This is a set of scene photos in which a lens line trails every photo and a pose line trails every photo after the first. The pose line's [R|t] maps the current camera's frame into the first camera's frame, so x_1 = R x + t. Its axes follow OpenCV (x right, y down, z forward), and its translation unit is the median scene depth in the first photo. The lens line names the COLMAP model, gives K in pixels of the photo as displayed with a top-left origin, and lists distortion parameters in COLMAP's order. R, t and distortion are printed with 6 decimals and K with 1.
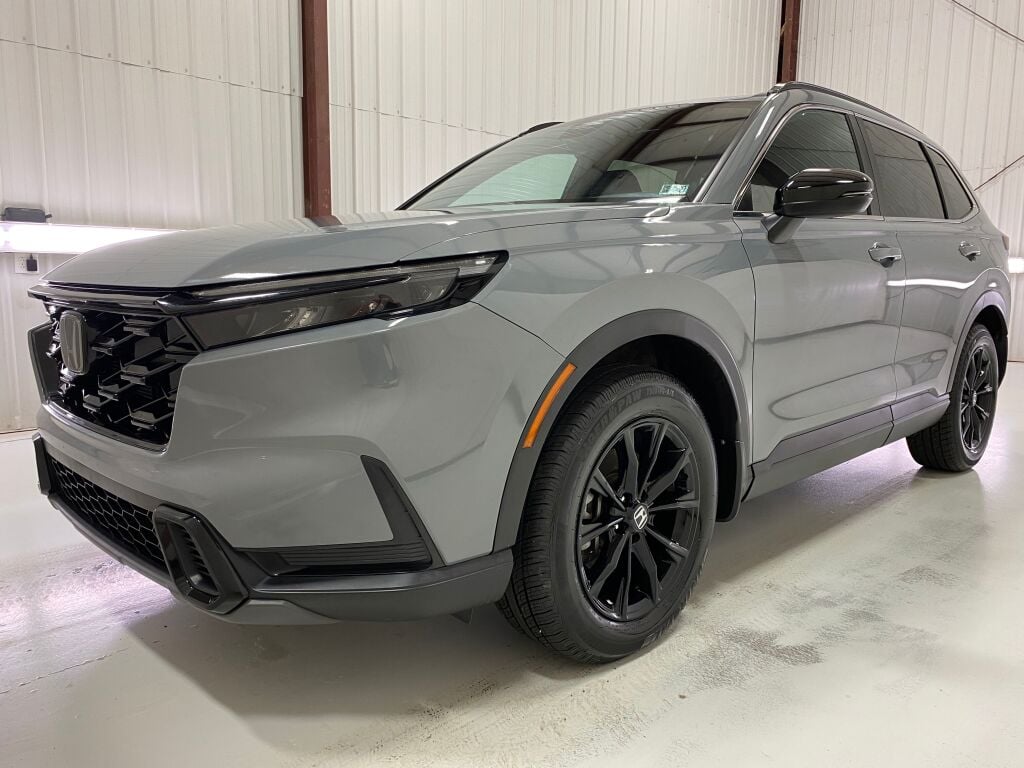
lens RADIAL K [[778.6, 0, 504.0], [0, 778.6, 384.5], [0, 0, 1]] dist [0.006235, 0.004040]
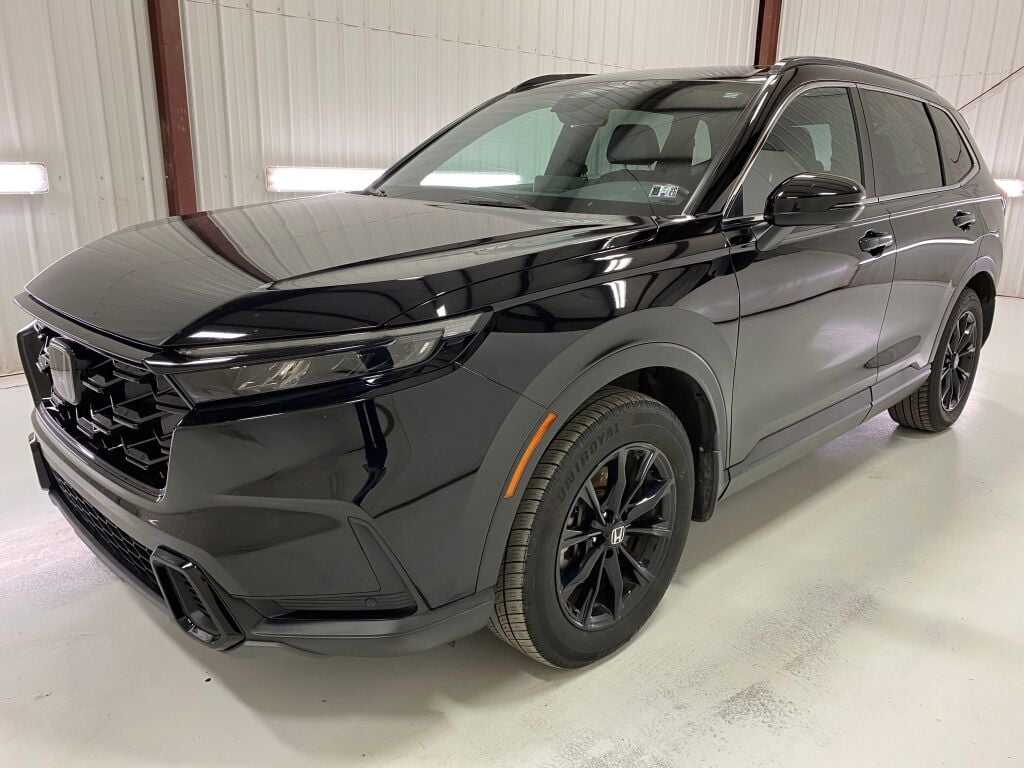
lens RADIAL K [[774.9, 0, 509.5], [0, 774.9, 377.1], [0, 0, 1]] dist [0.020045, -0.005394]
pose [[0.999854, 0.011315, 0.012831, 0.011858], [-0.012960, 0.990566, 0.136423, -0.174187], [-0.011167, -0.136569, 0.990568, -0.008046]]
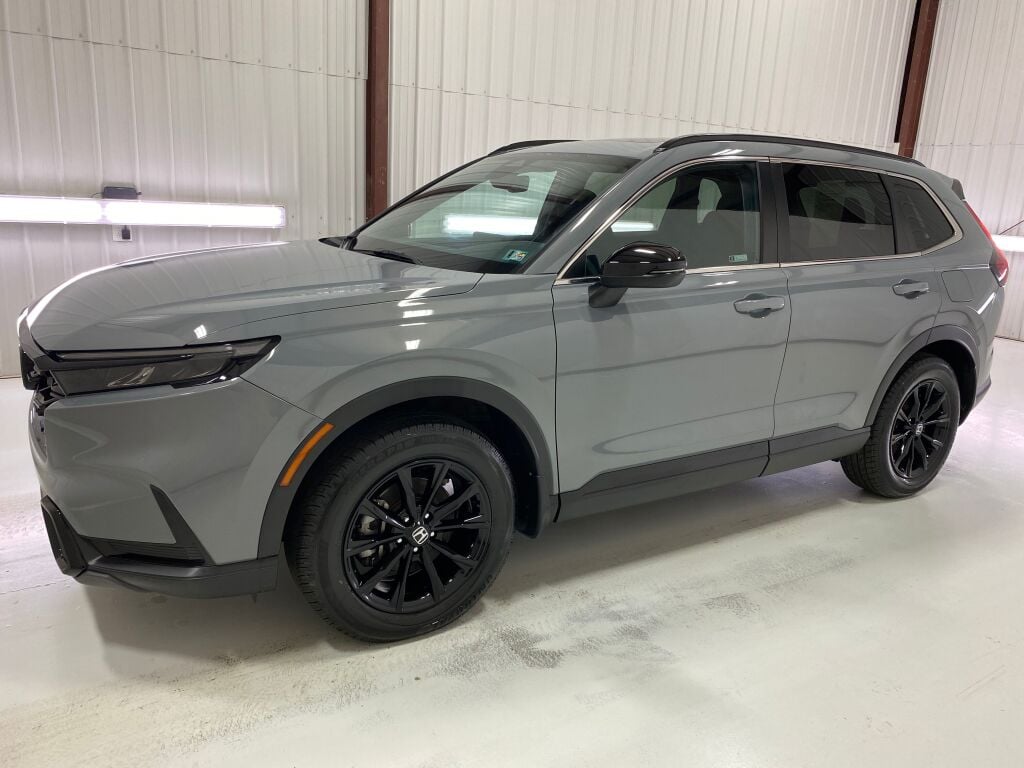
lens RADIAL K [[777.4, 0, 512.0], [0, 777.4, 384.0], [0, 0, 1]] dist [0.006299, 0.004250]
pose [[0.976873, 0.088996, -0.194421, 0.520540], [-0.069262, 0.991945, 0.106053, -0.207060], [0.202293, -0.090134, 0.975168, -0.165962]]
